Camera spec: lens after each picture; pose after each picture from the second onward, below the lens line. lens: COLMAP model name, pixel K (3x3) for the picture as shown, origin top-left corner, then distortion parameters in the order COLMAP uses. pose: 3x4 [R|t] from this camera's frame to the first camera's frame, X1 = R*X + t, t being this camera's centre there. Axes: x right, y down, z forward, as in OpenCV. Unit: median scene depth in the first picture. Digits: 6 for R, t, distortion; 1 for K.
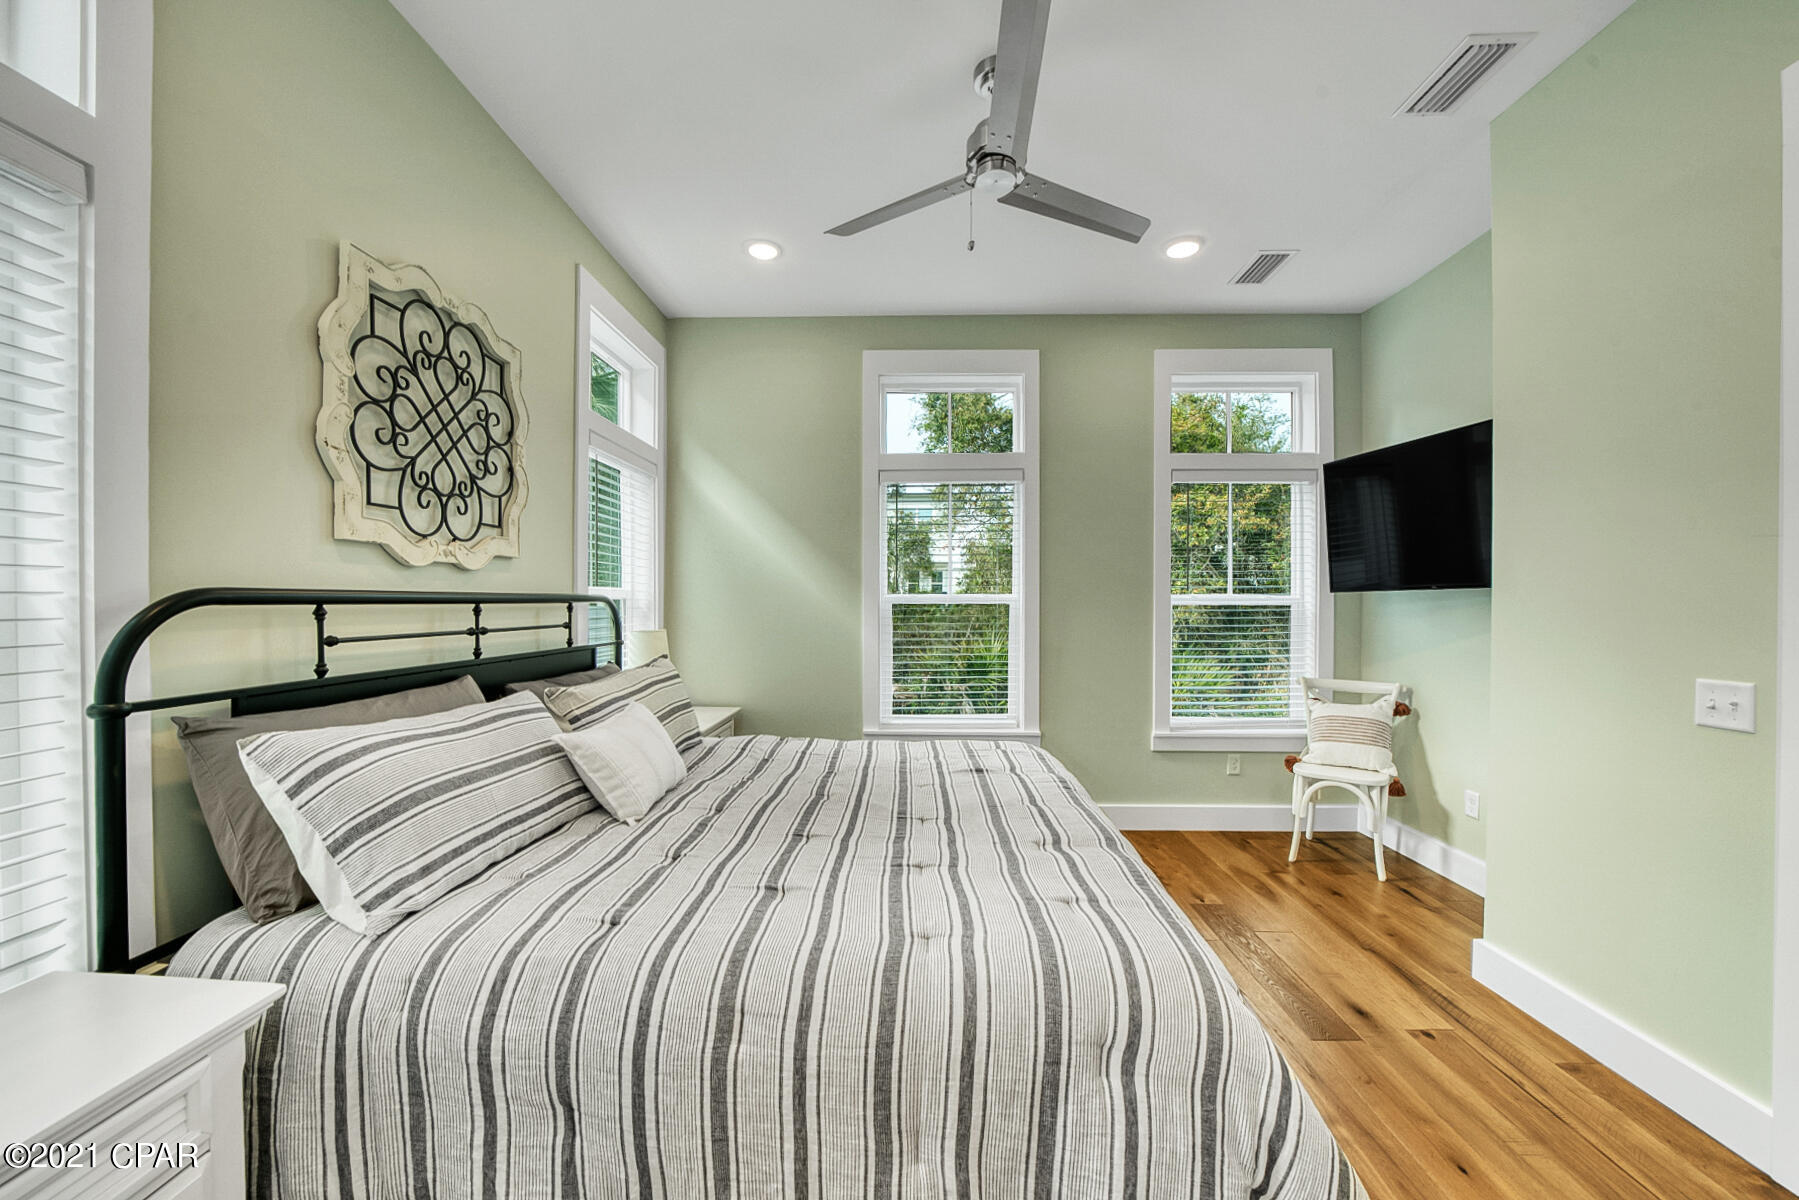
lens RADIAL K [[655.7, 0, 894.2], [0, 655.7, 600.8], [0, 0, 1]] dist [-0.011062, -0.000094]
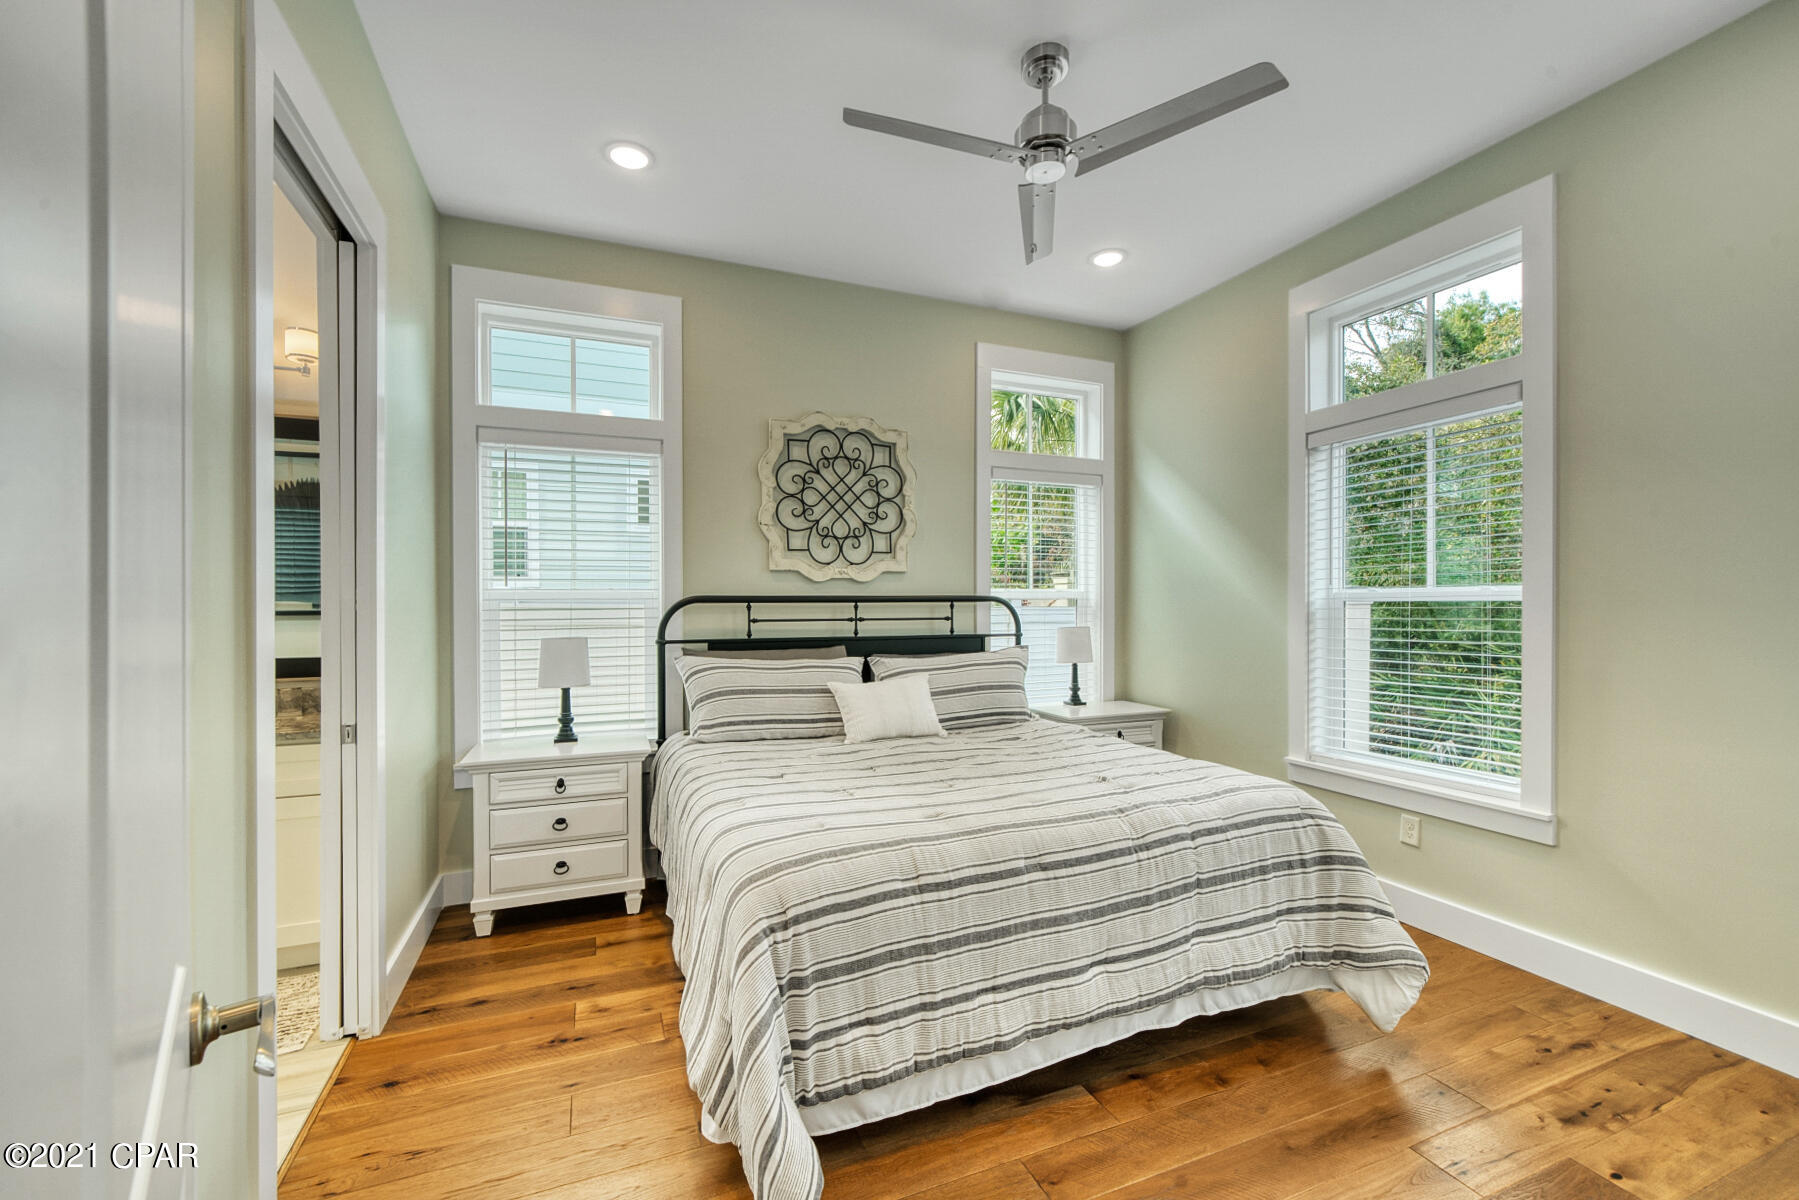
lens RADIAL K [[718.4, 0, 899.3], [0, 718.4, 606.0], [0, 0, 1]] dist [0.001354, 0.000194]
pose [[0.429866, 0.003565, -0.902886, 1.057523], [0.004567, 0.999971, 0.006123, 0.002628], [0.902881, -0.006755, 0.429837, 0.333460]]
